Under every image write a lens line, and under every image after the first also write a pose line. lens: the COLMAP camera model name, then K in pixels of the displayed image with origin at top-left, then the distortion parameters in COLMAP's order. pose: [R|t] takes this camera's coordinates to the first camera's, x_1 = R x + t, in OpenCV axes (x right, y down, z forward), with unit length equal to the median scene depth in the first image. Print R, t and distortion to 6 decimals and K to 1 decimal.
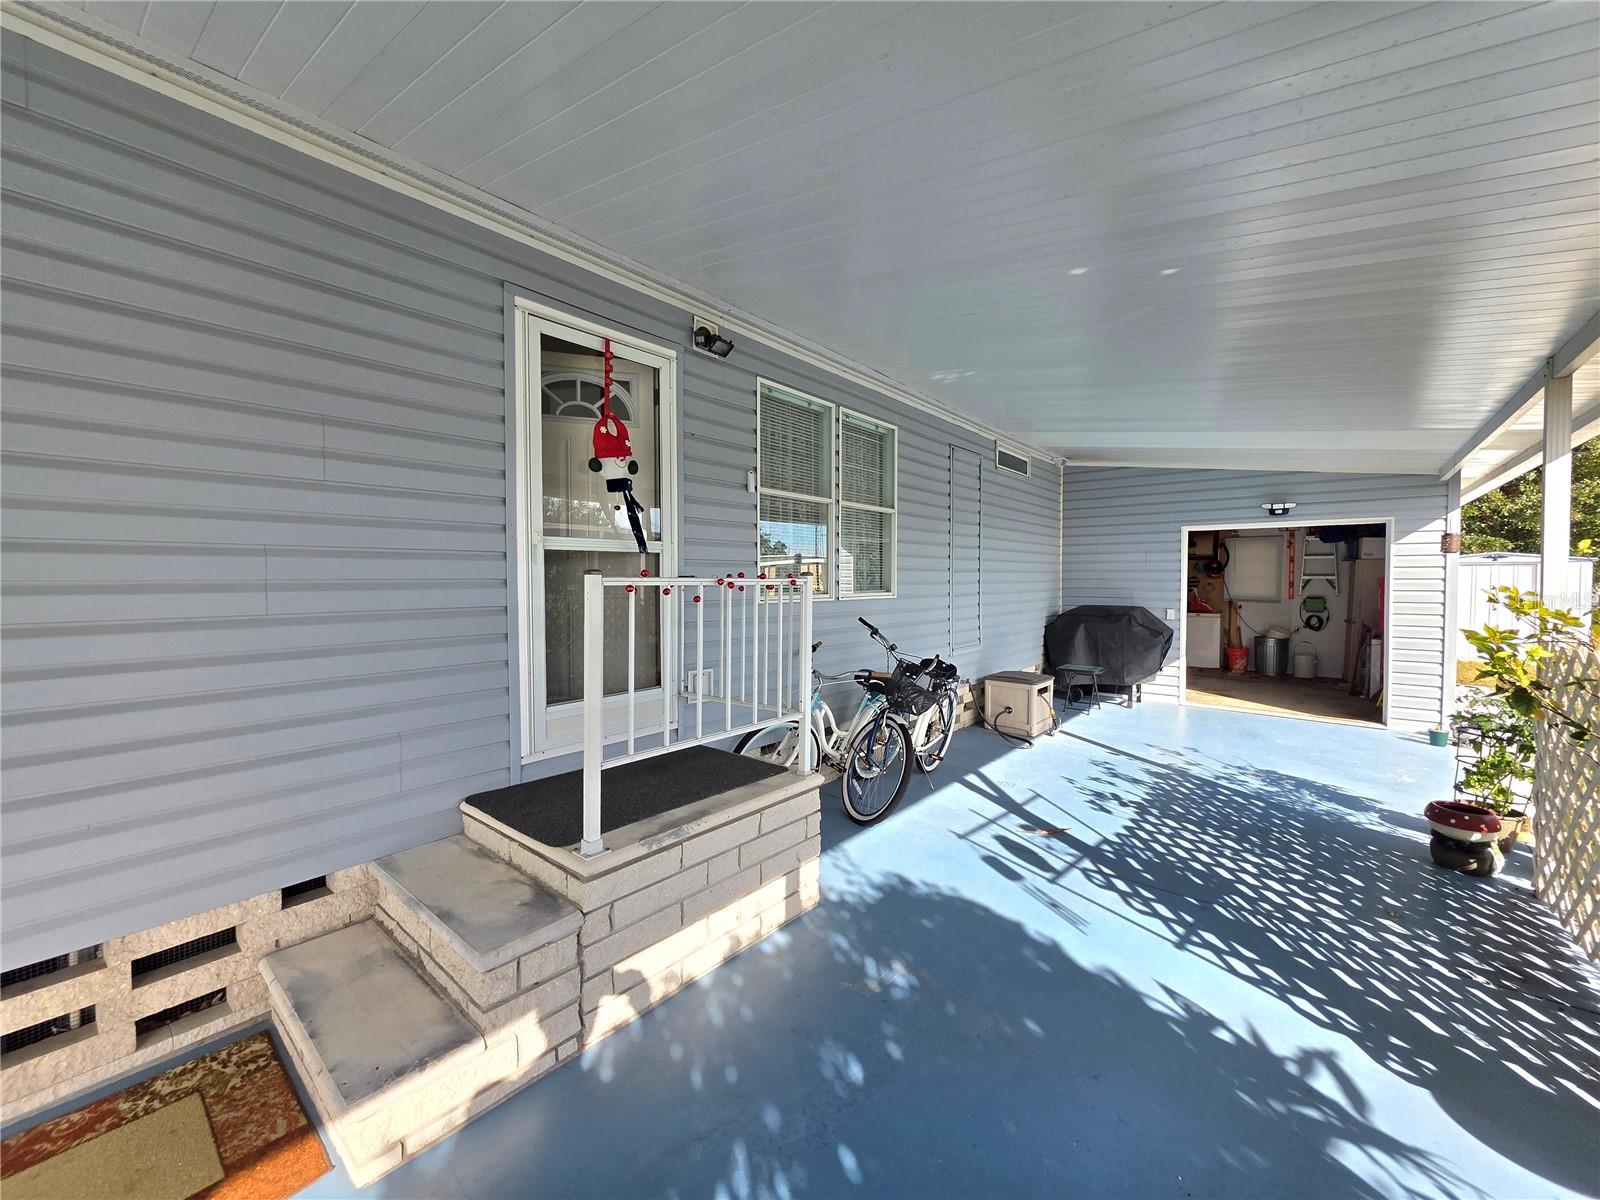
lens RADIAL K [[637.7, 0, 797.2], [0, 637.7, 592.4], [0, 0, 1]] dist [0.000312, 0.000731]
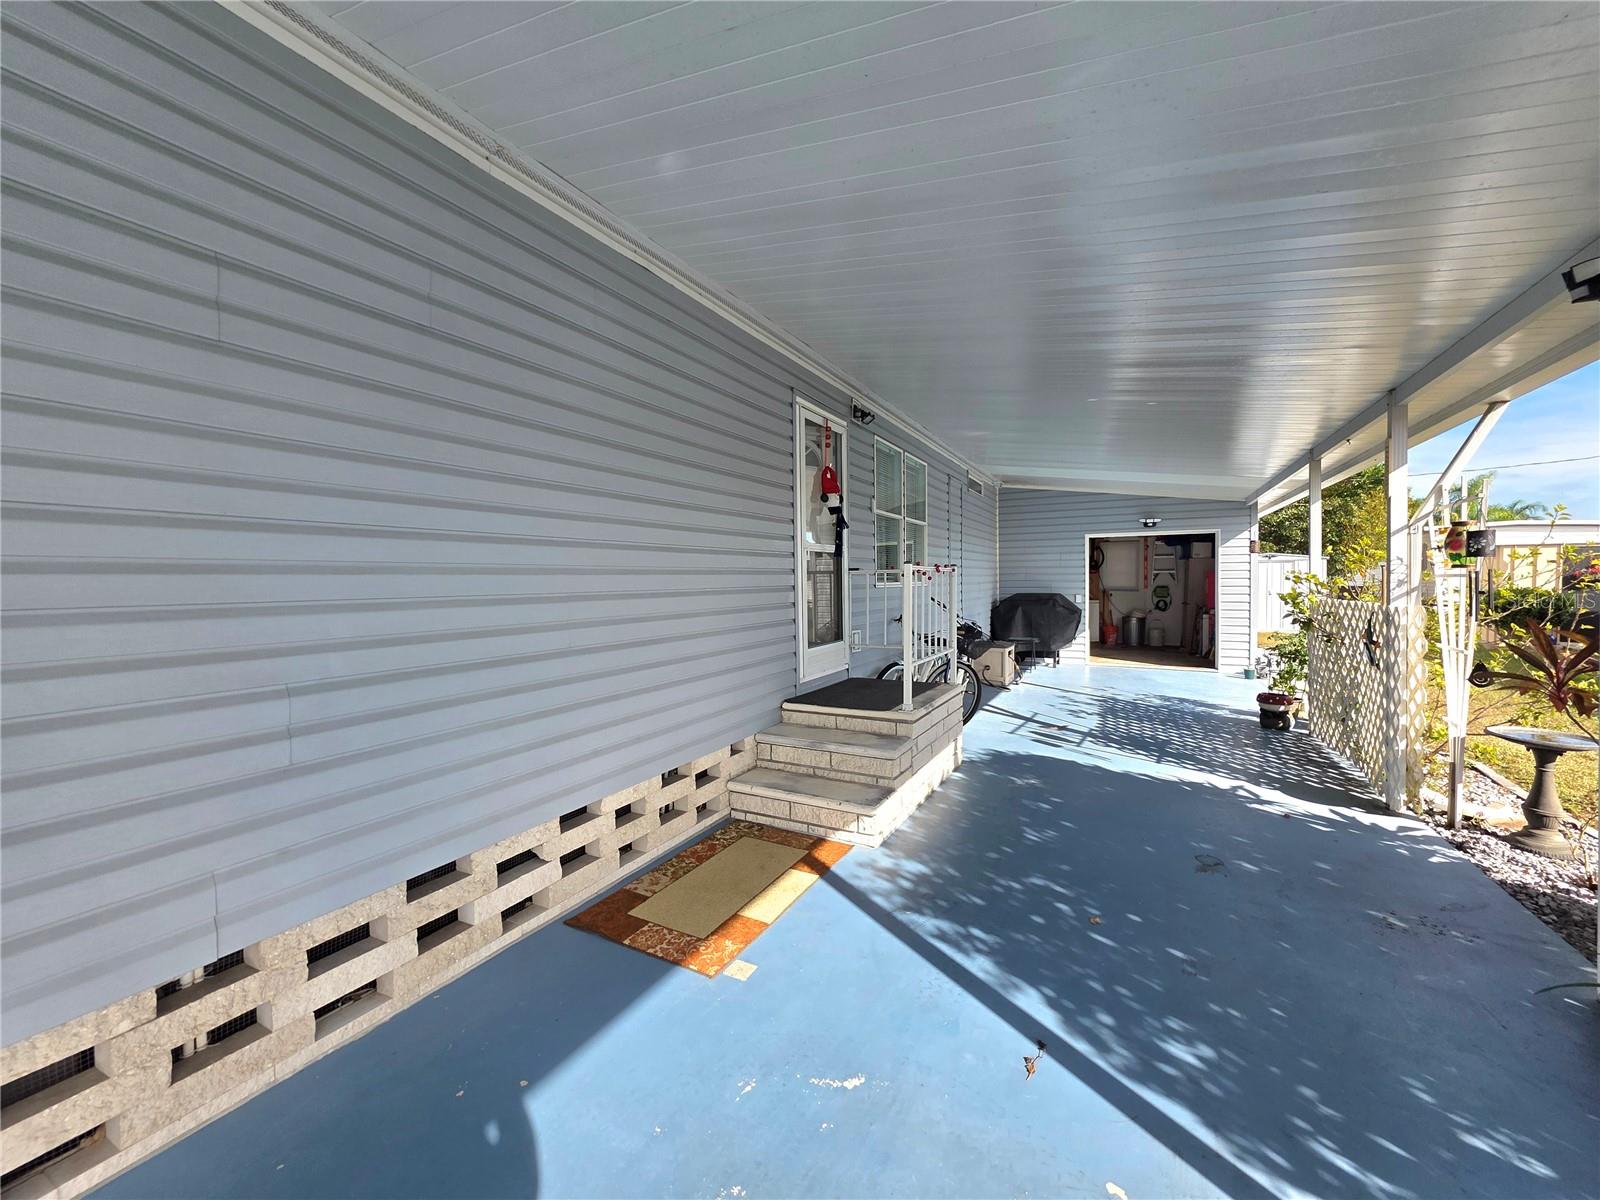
lens RADIAL K [[637.7, 0, 799.9], [0, 637.7, 593.2], [0, 0, 1]] dist [0.000312, 0.000731]
pose [[0.978779, -0.015476, 0.204335, -0.334677], [0.016259, 0.999866, -0.002151, 0.019167], [-0.204274, 0.005428, 0.978899, -0.258358]]
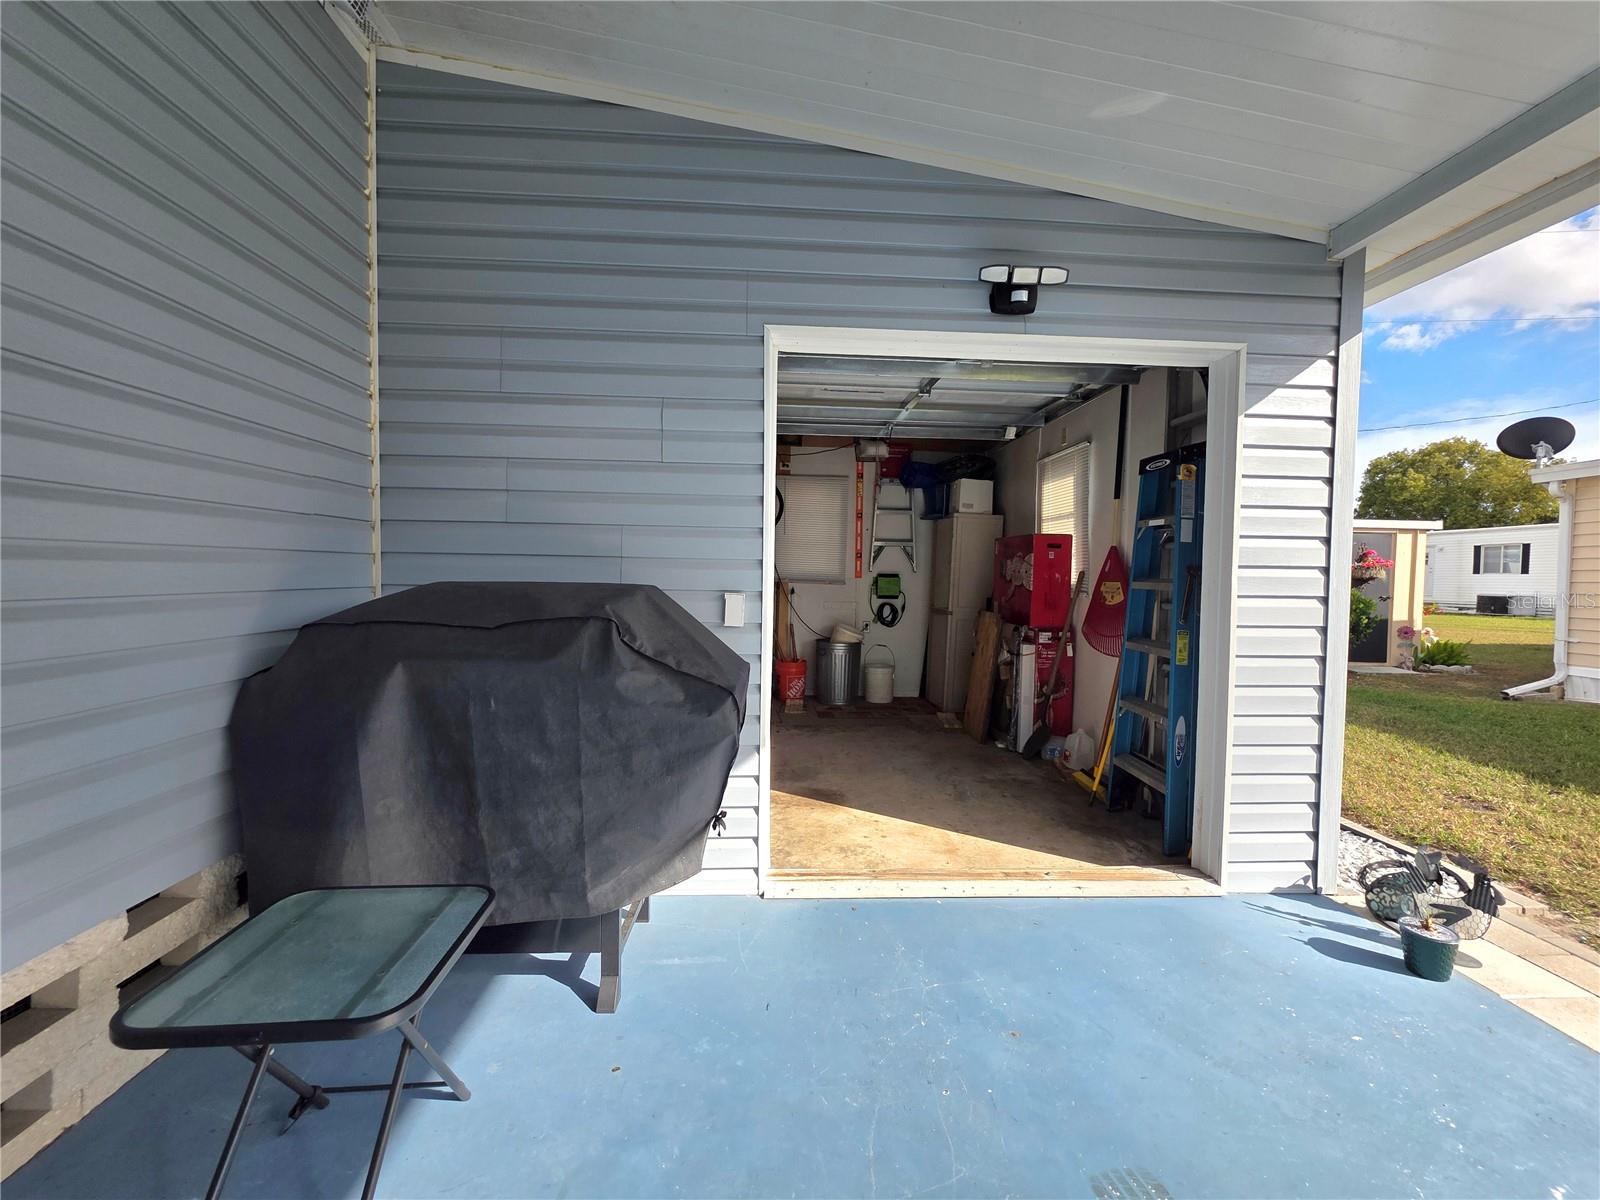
lens RADIAL K [[637.7, 0, 807.7], [0, 637.7, 593.7], [0, 0, 1]] dist [0.000312, 0.000731]
pose [[0.731168, -0.011357, 0.682103, 0.485905], [0.001545, 0.999886, 0.014991, 0.026703], [-0.682196, -0.009907, 0.731102, 0.910132]]
